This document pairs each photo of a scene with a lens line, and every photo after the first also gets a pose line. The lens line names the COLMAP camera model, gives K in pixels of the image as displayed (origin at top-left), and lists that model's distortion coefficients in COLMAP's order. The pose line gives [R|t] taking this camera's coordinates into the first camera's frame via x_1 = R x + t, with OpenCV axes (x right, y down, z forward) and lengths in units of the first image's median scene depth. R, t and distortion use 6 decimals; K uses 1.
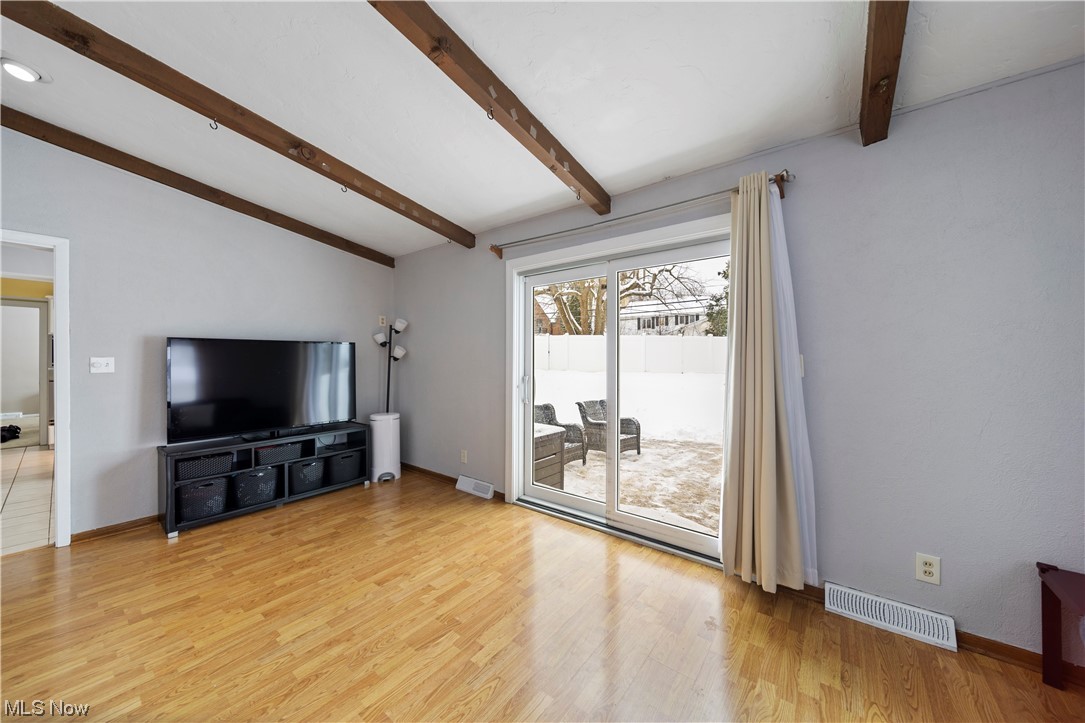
lens RADIAL K [[378.1, 0, 547.7], [0, 378.1, 357.0], [0, 0, 1]] dist [-0.002313, -0.000278]
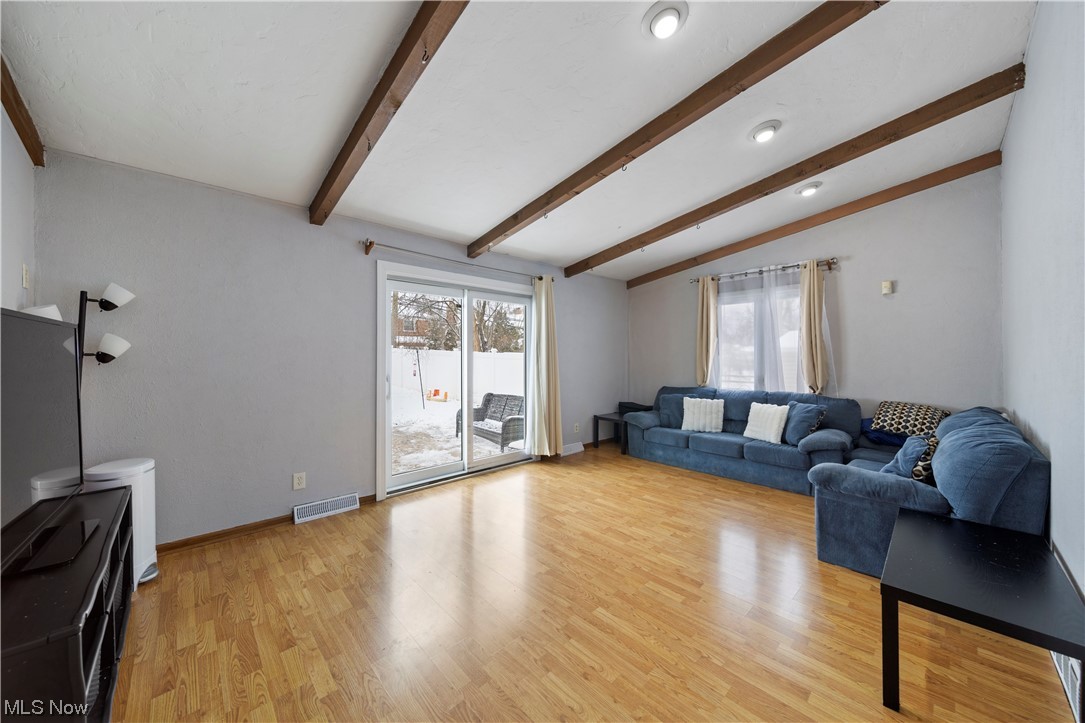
lens RADIAL K [[378.1, 0, 547.7], [0, 378.1, 357.0], [0, 0, 1]] dist [-0.002313, -0.000278]
pose [[0.155460, 0.002127, 0.987840, -1.209881], [0.002616, 0.999993, -0.002565, 0.006930], [-0.987839, 0.002983, 0.155453, 0.473147]]
